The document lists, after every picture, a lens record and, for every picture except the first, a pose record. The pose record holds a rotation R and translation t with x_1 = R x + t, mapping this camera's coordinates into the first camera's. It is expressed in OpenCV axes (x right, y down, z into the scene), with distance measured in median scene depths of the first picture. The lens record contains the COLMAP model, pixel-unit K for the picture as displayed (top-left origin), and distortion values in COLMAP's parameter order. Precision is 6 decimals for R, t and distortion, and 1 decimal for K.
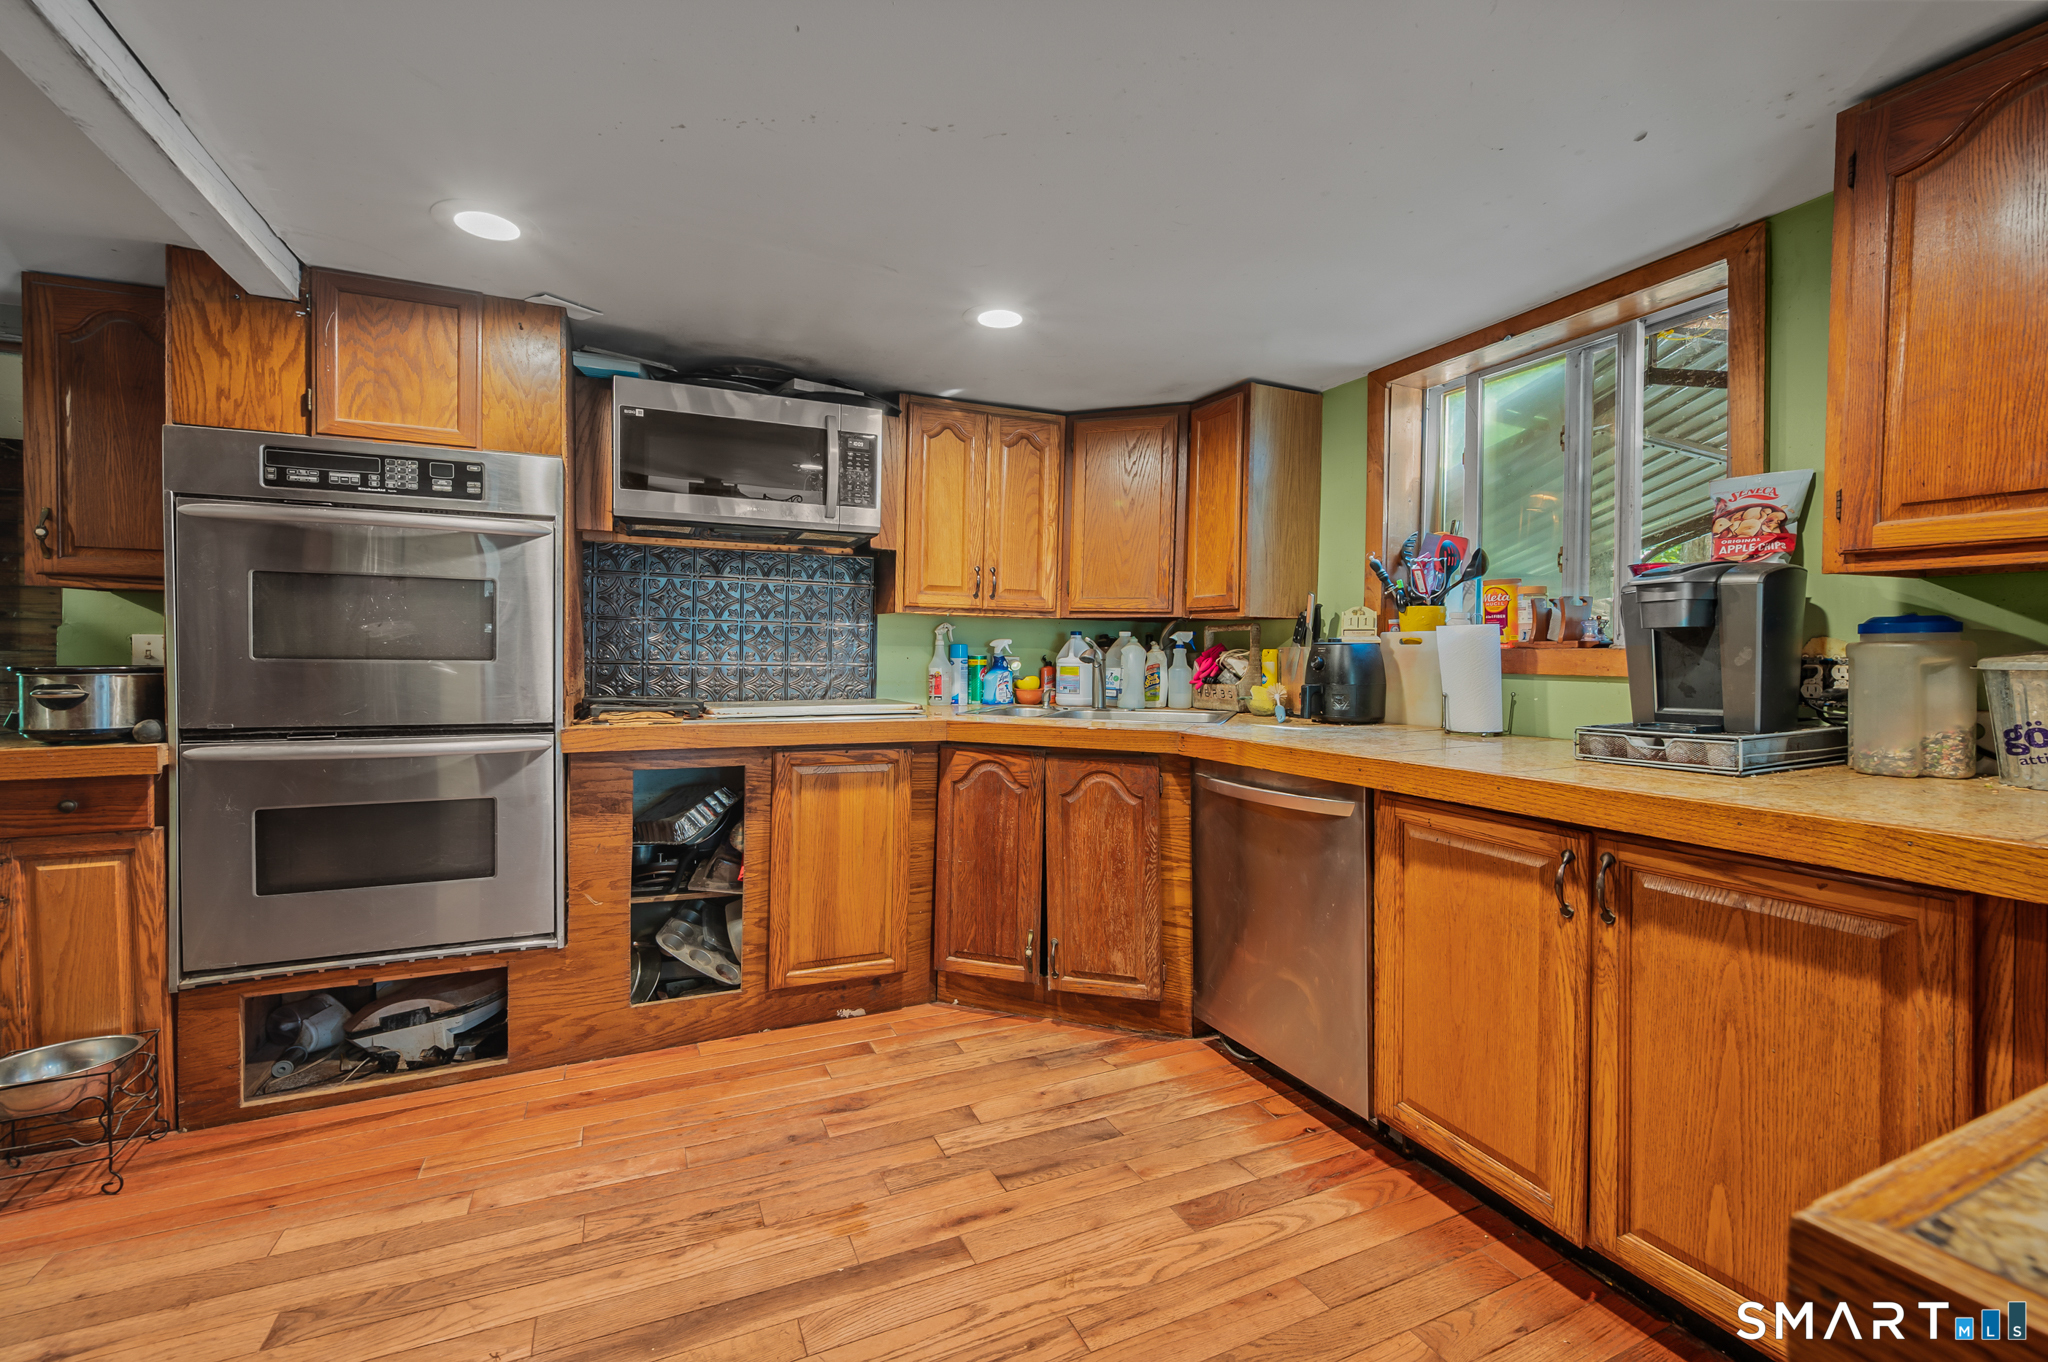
lens RADIAL K [[874.7, 0, 1139.9], [0, 874.7, 670.8], [0, 0, 1]] dist [0.003500, -0.001411]
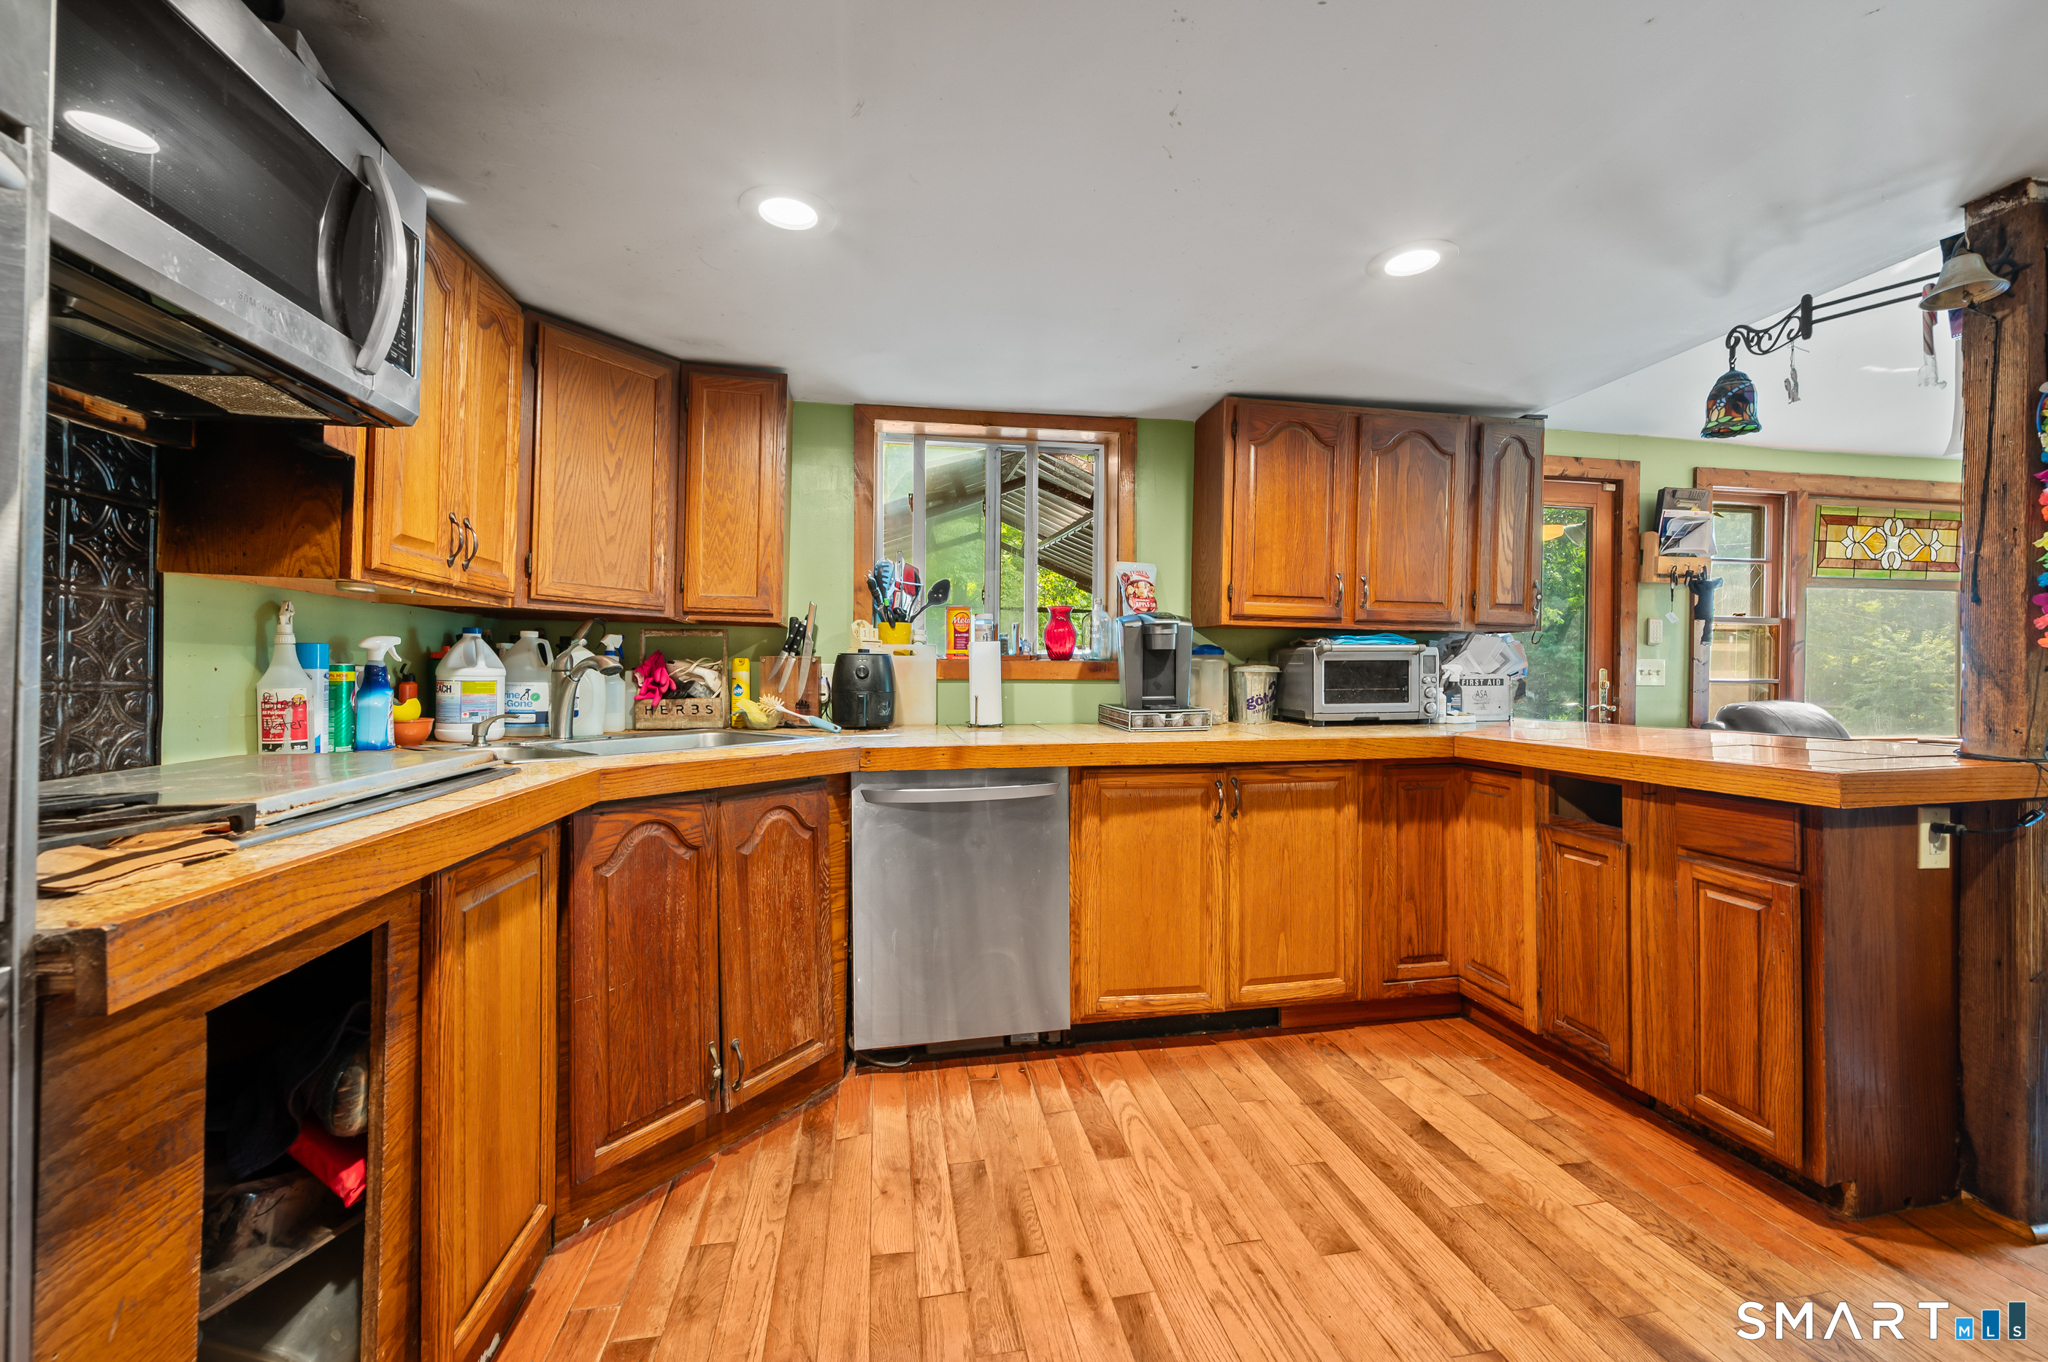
lens RADIAL K [[825.5, 0, 1002.5], [0, 825.5, 670.8], [0, 0, 1]] dist [-0.002145, 0.000000]
pose [[0.296726, -0.003680, 0.954956, -0.749646], [0.015975, 0.999872, -0.001110, -0.007665], [-0.954829, 0.015585, 0.296747, 0.596686]]
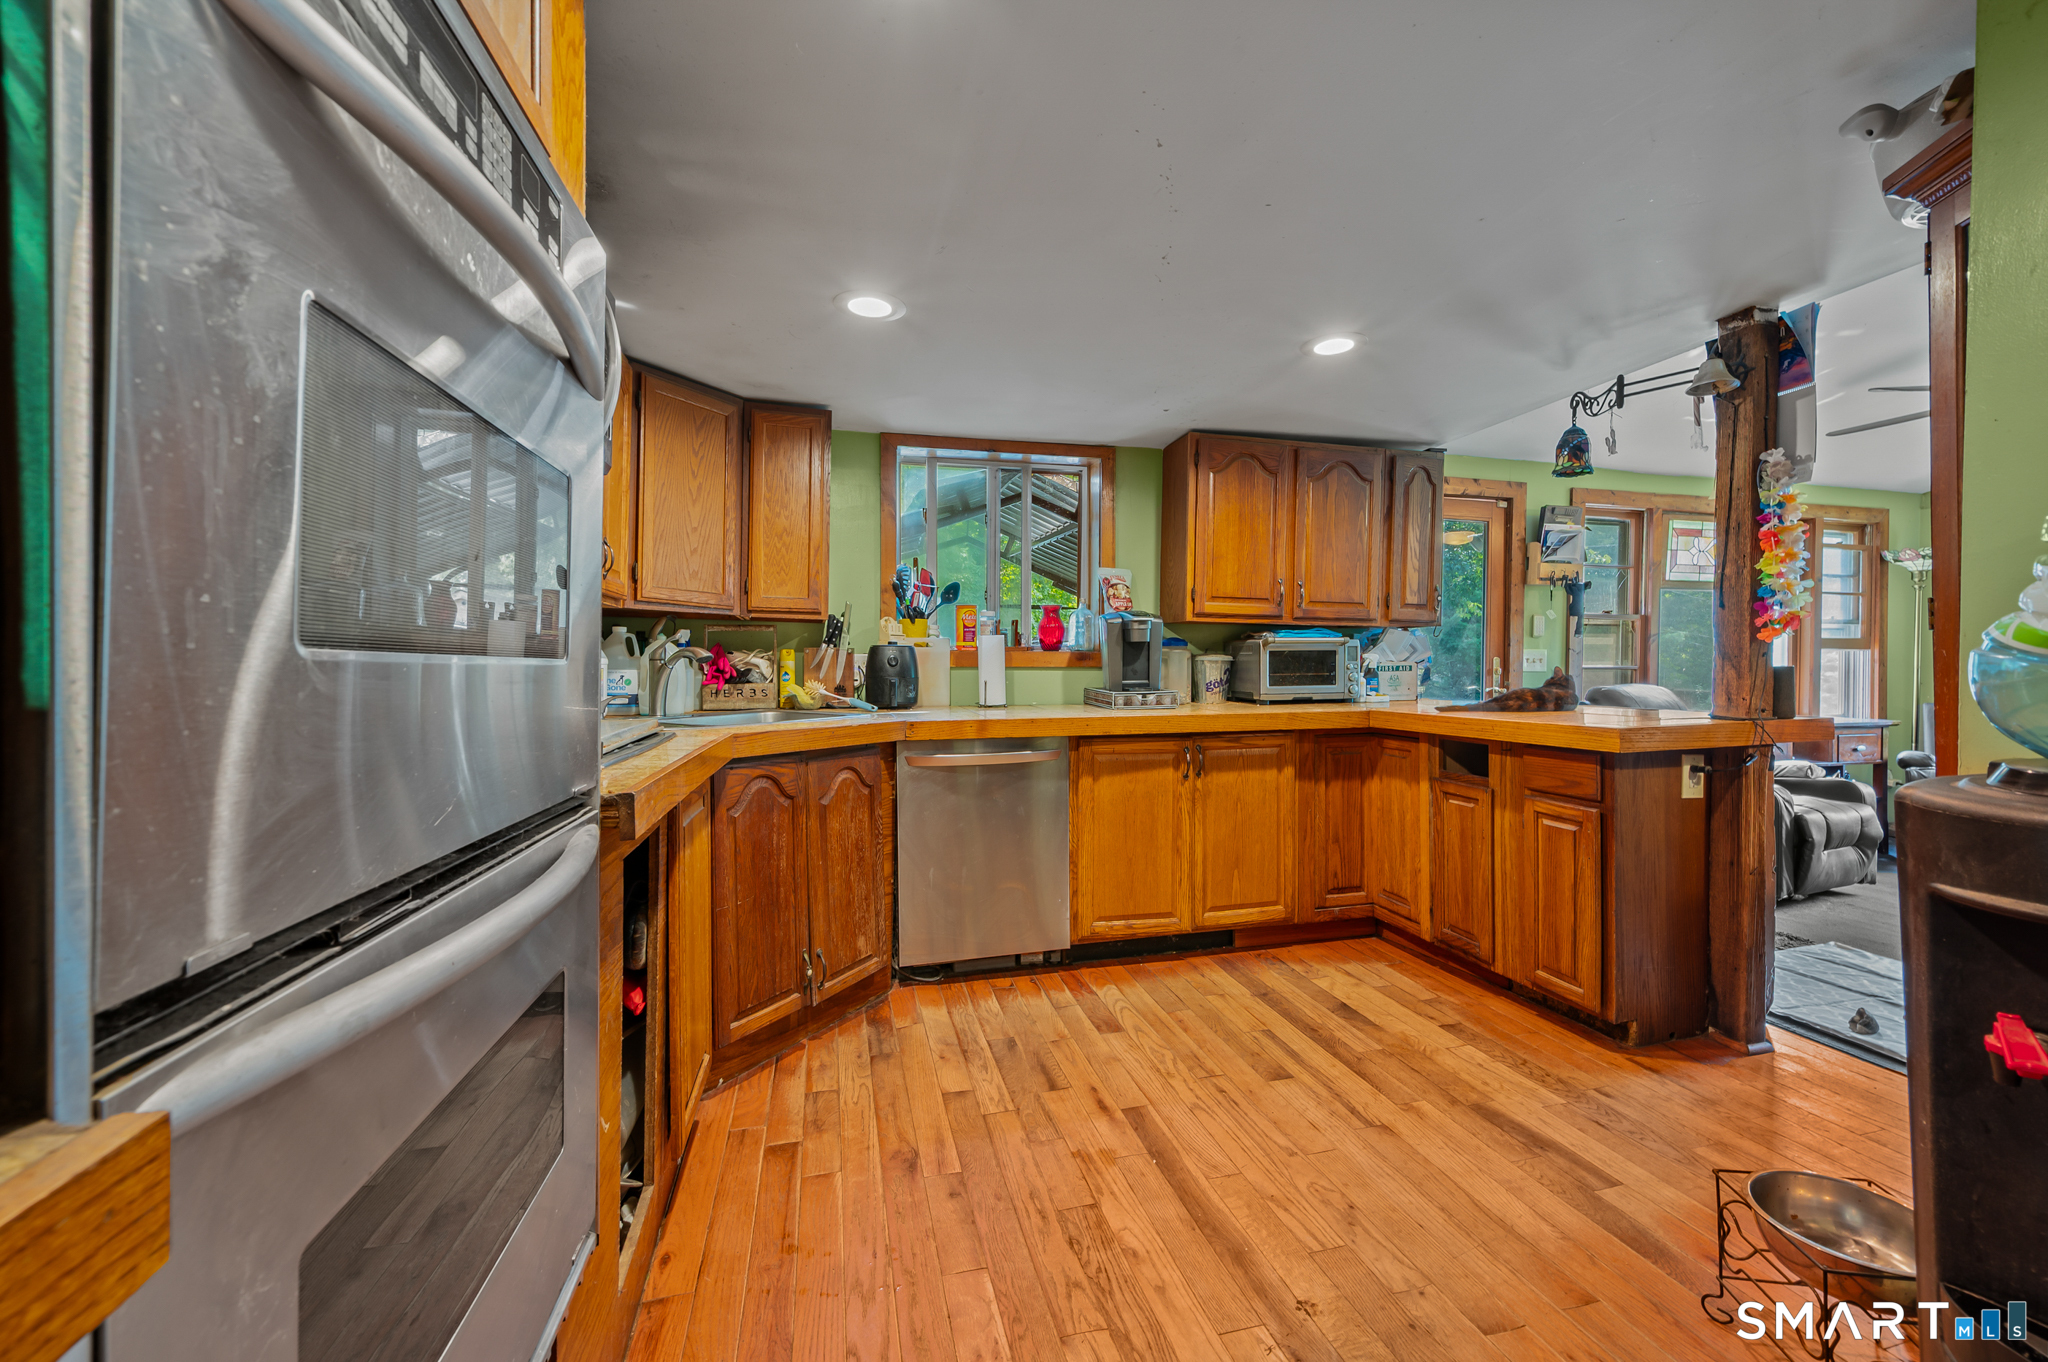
lens RADIAL K [[825.5, 0, 1031.4], [0, 825.5, 673.7], [0, 0, 1]] dist [-0.002145, 0.000000]
pose [[0.207684, -0.017385, 0.978041, -0.984250], [0.019496, 0.999717, 0.013631, -0.003603], [-0.978002, 0.016237, 0.207964, 0.613764]]
